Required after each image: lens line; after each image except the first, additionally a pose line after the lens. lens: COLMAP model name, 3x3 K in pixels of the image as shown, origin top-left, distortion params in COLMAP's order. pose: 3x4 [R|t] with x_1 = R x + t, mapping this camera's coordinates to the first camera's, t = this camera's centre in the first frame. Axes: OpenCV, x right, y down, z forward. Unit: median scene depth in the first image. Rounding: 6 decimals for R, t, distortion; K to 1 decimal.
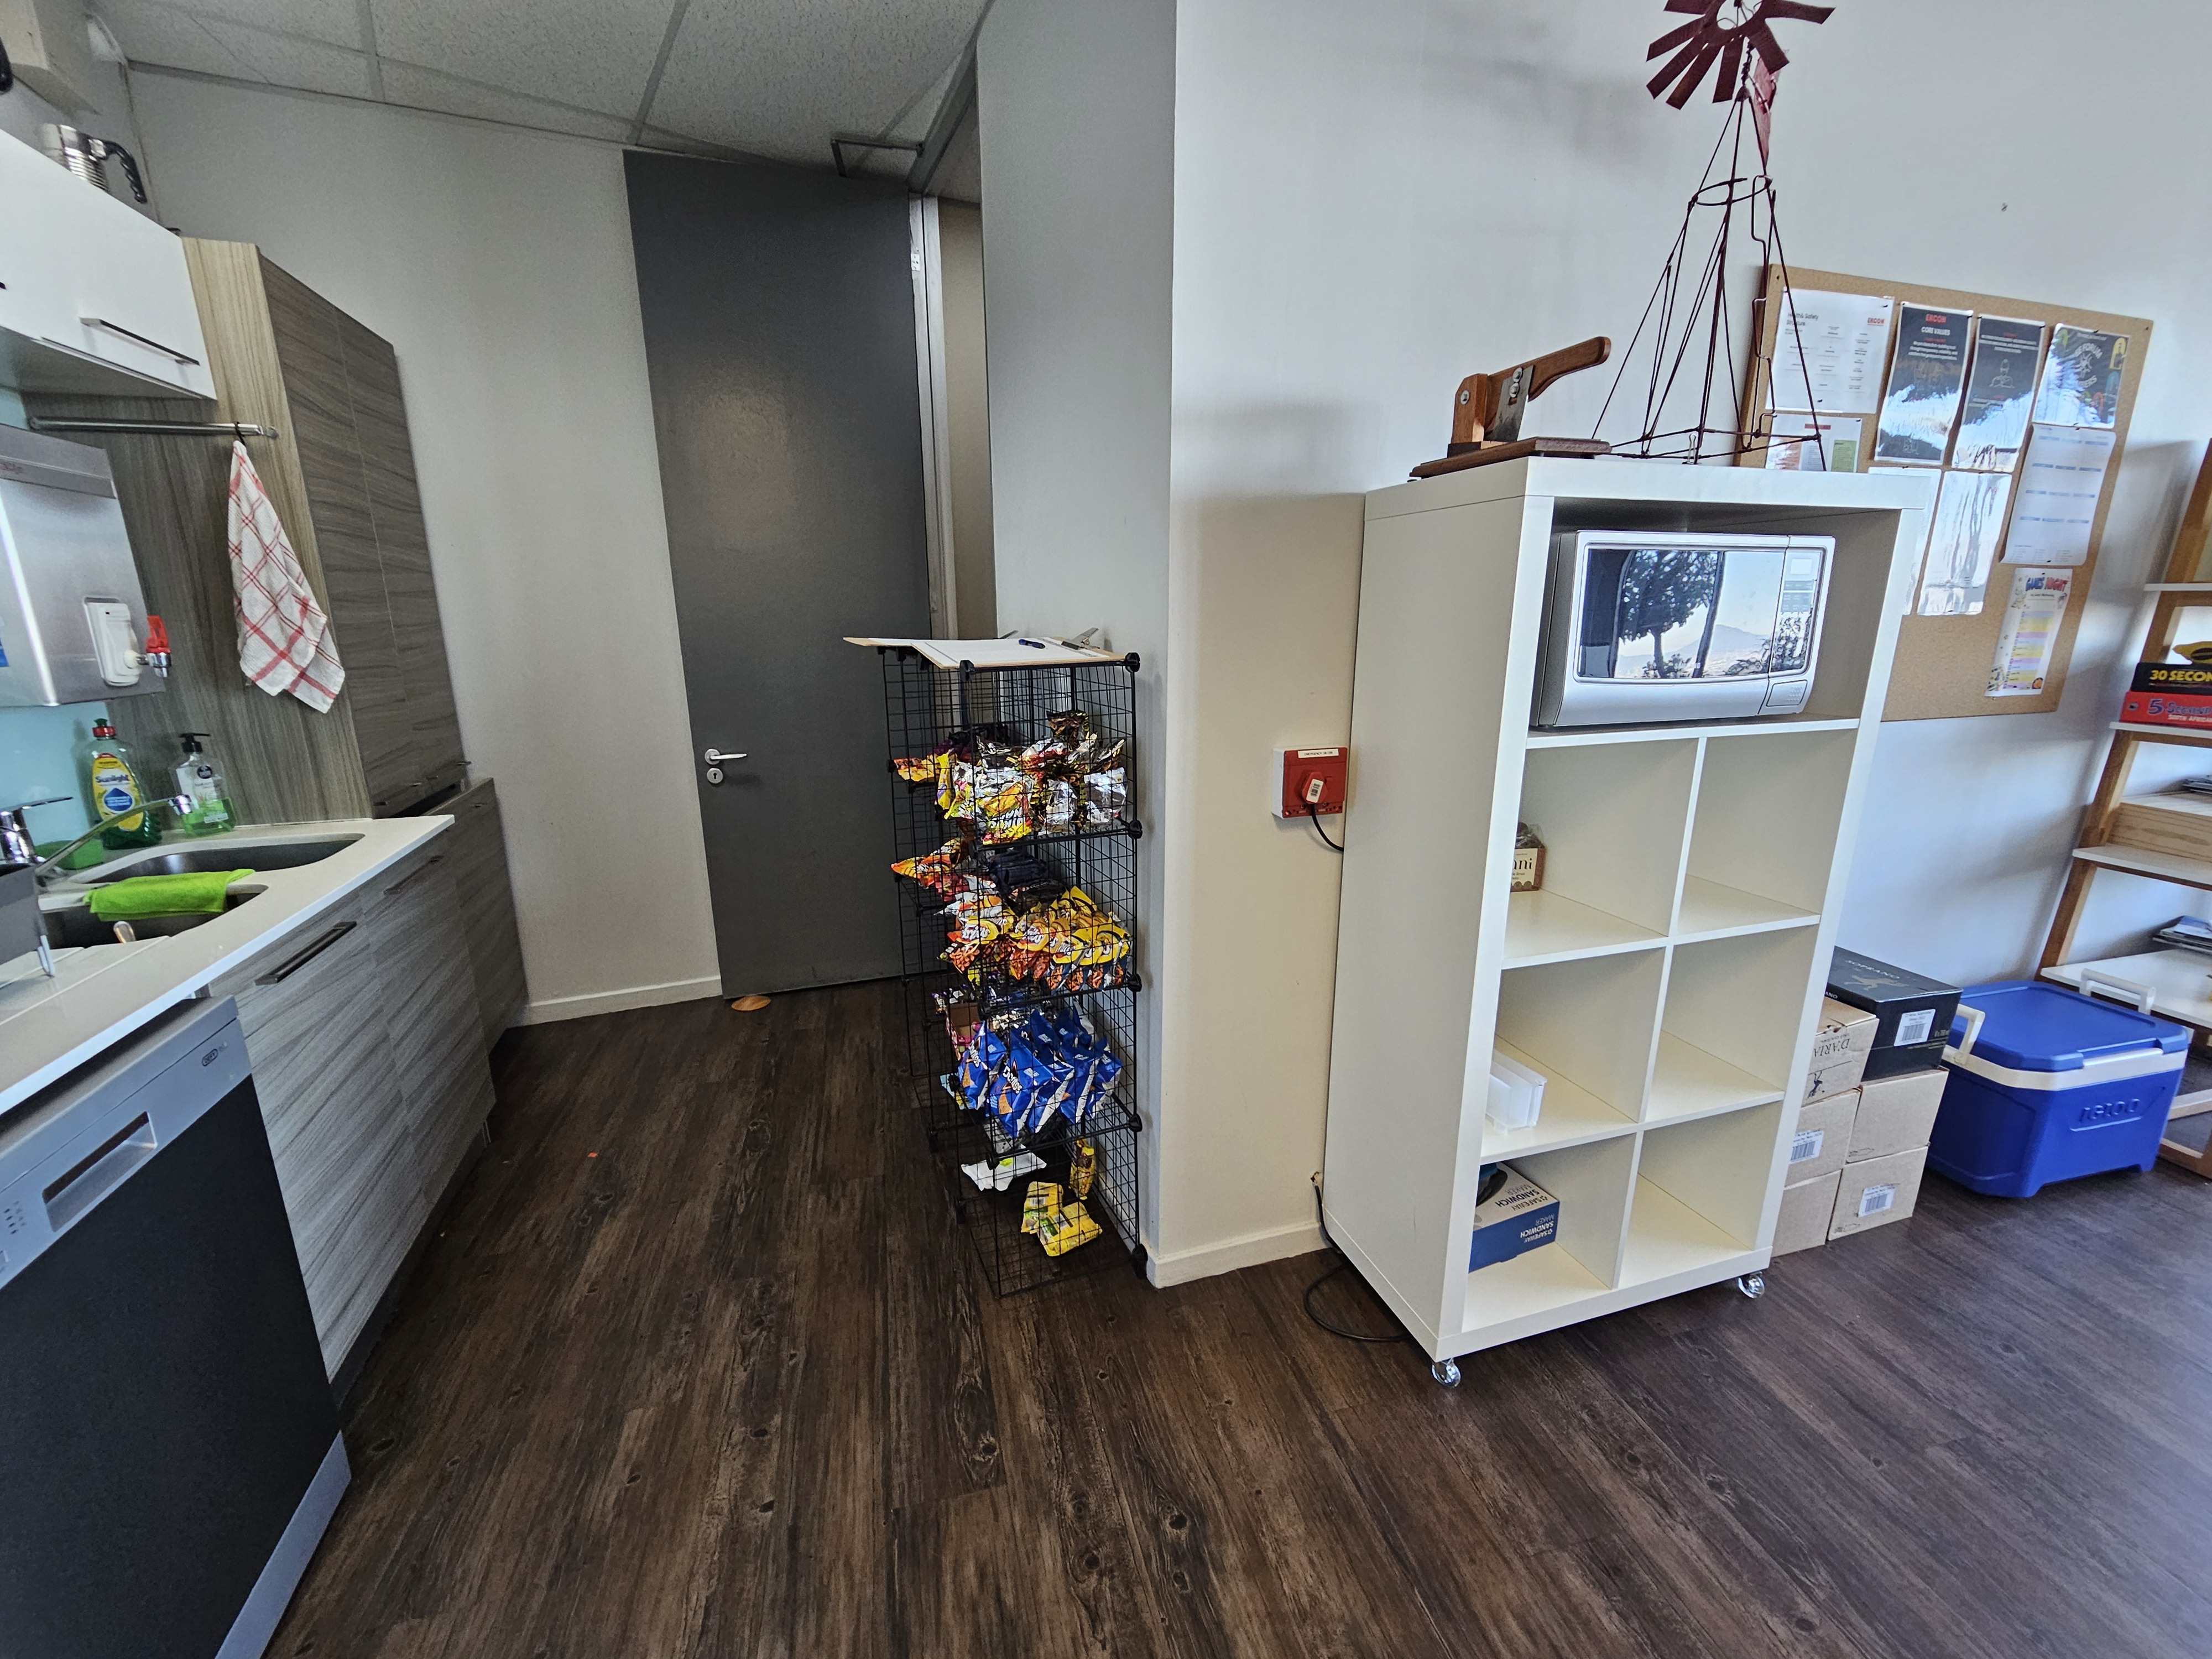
lens RADIAL K [[912.7, 0, 1104.4], [0, 912.7, 838.4], [0, 0, 1]] dist [-0.001254, -0.000072]
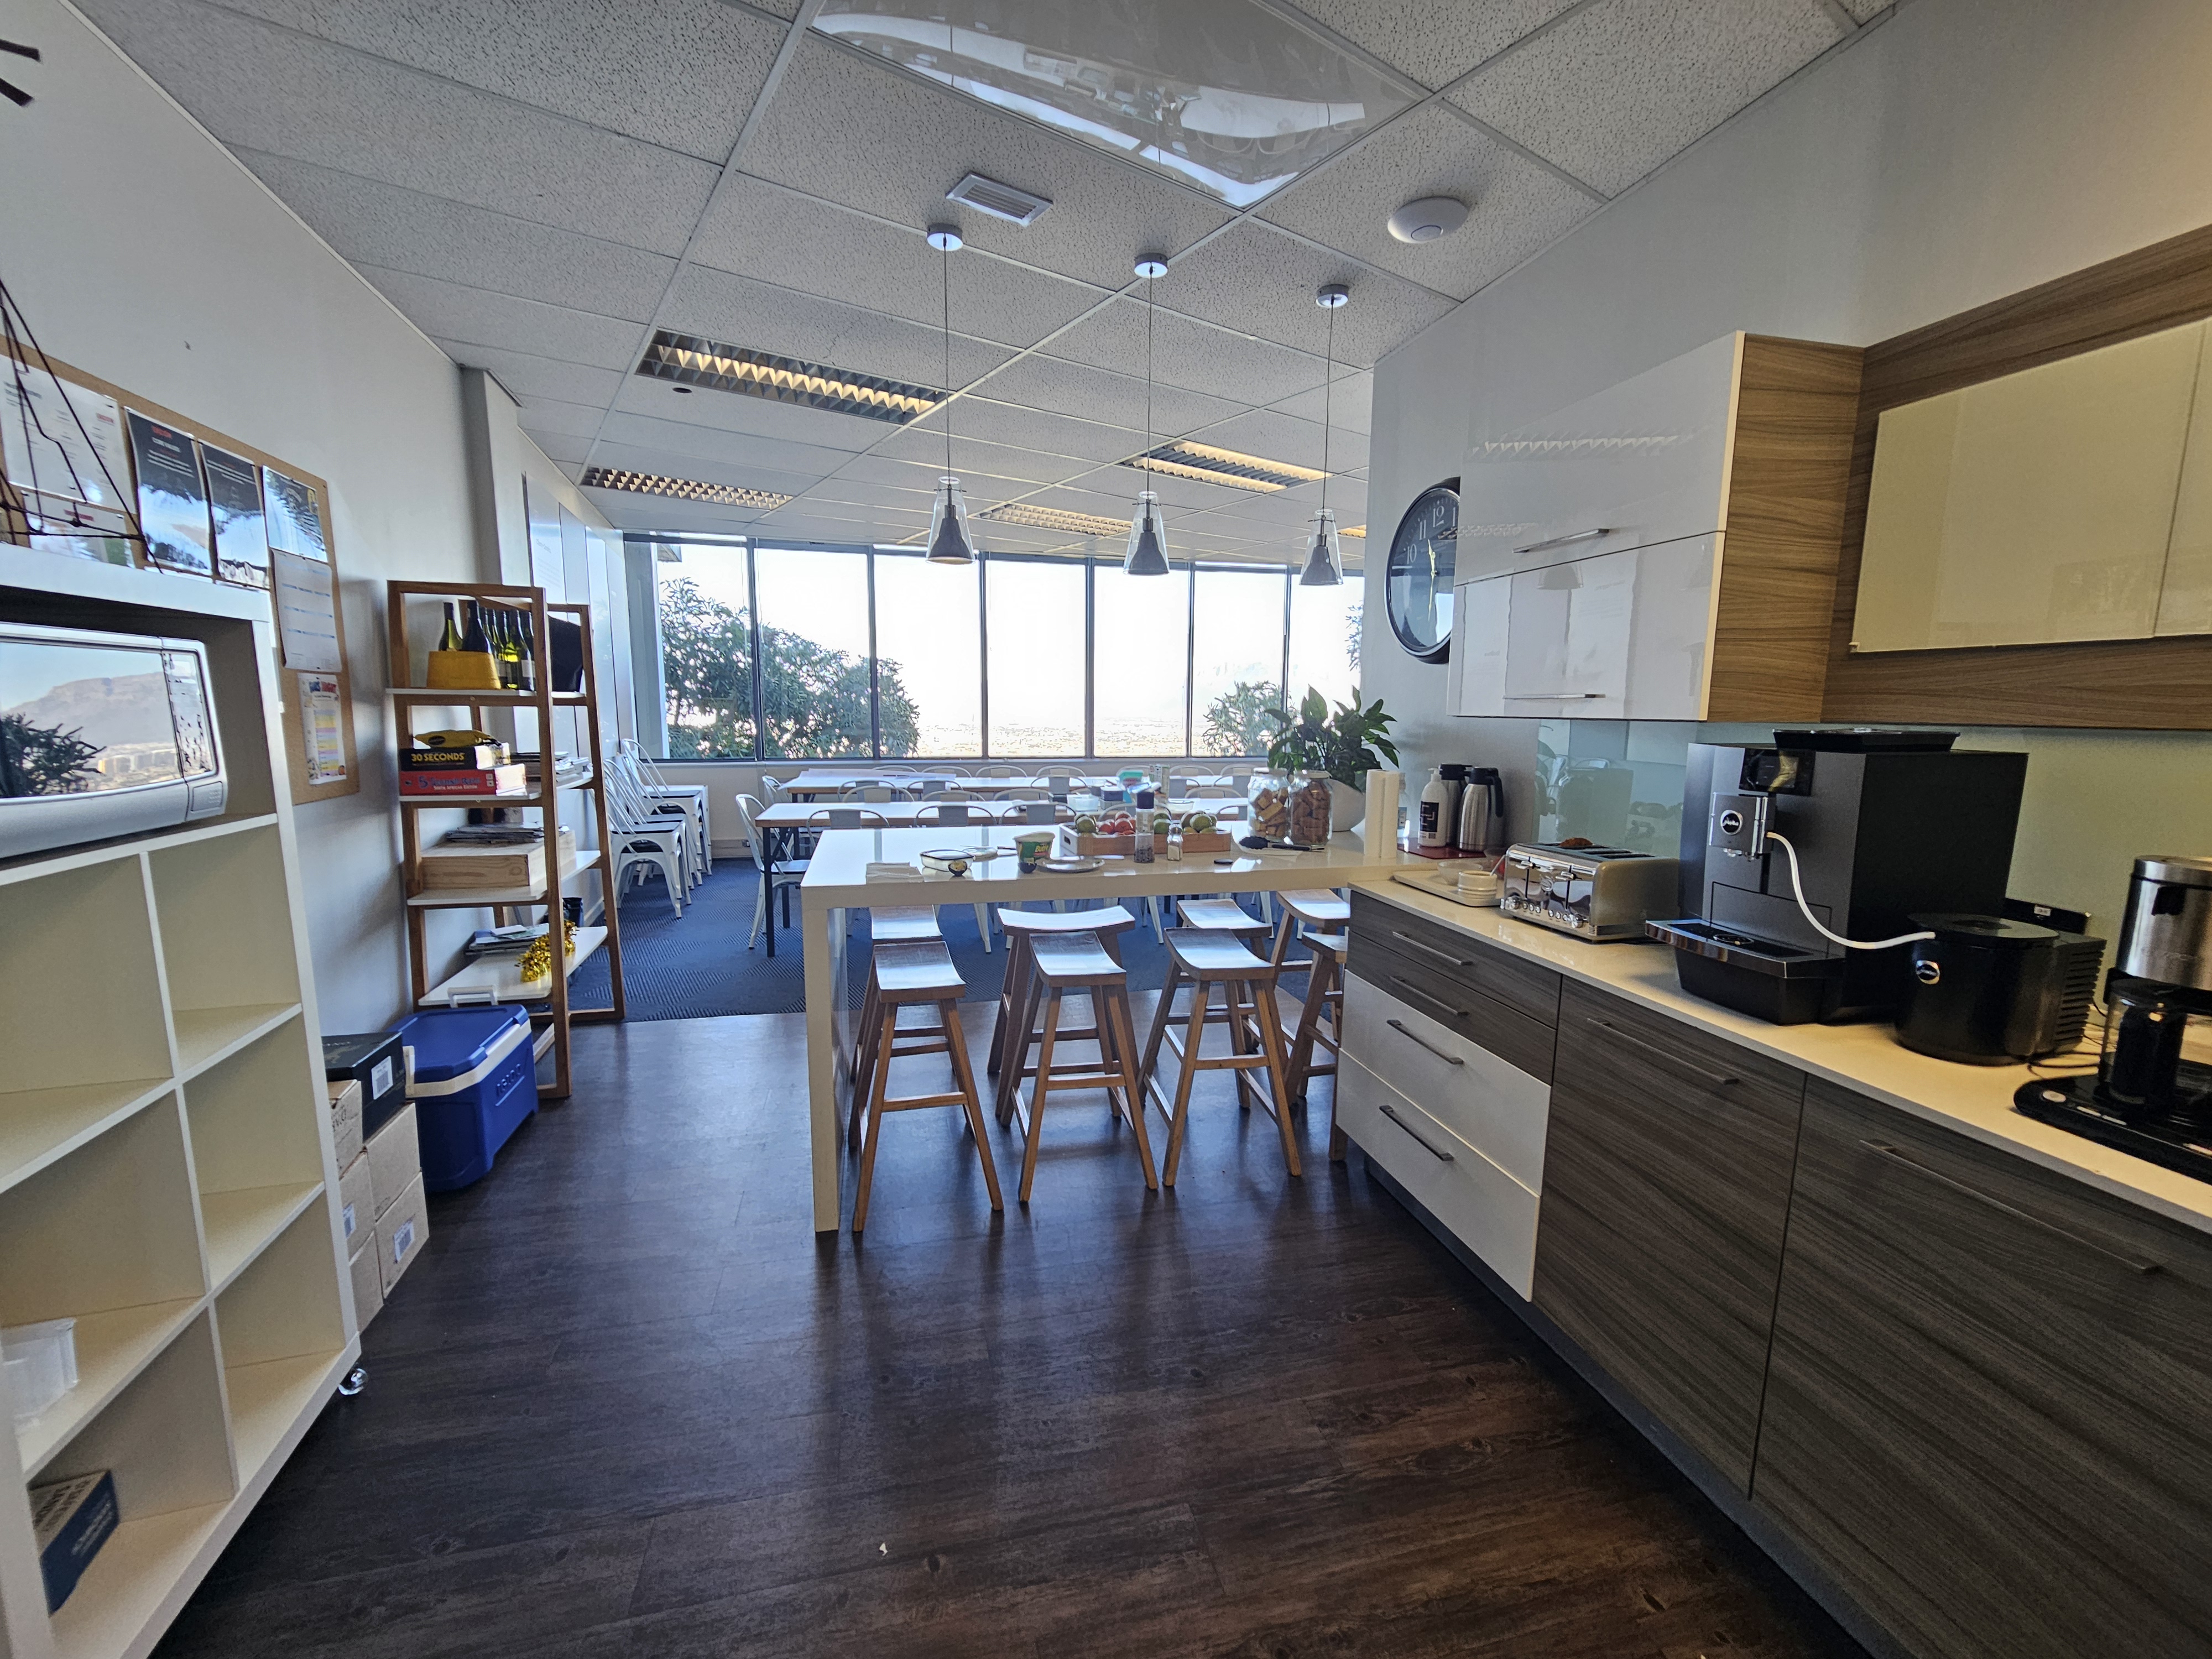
lens RADIAL K [[917.3, 0, 1109.1], [0, 917.3, 845.6], [0, 0, 1]] dist [-0.001981, -0.000549]
pose [[-0.009591, -0.148552, 0.988858, -0.180117], [0.236929, 0.960406, 0.146576, -0.017996], [-0.971480, 0.235695, 0.025985, 0.039183]]
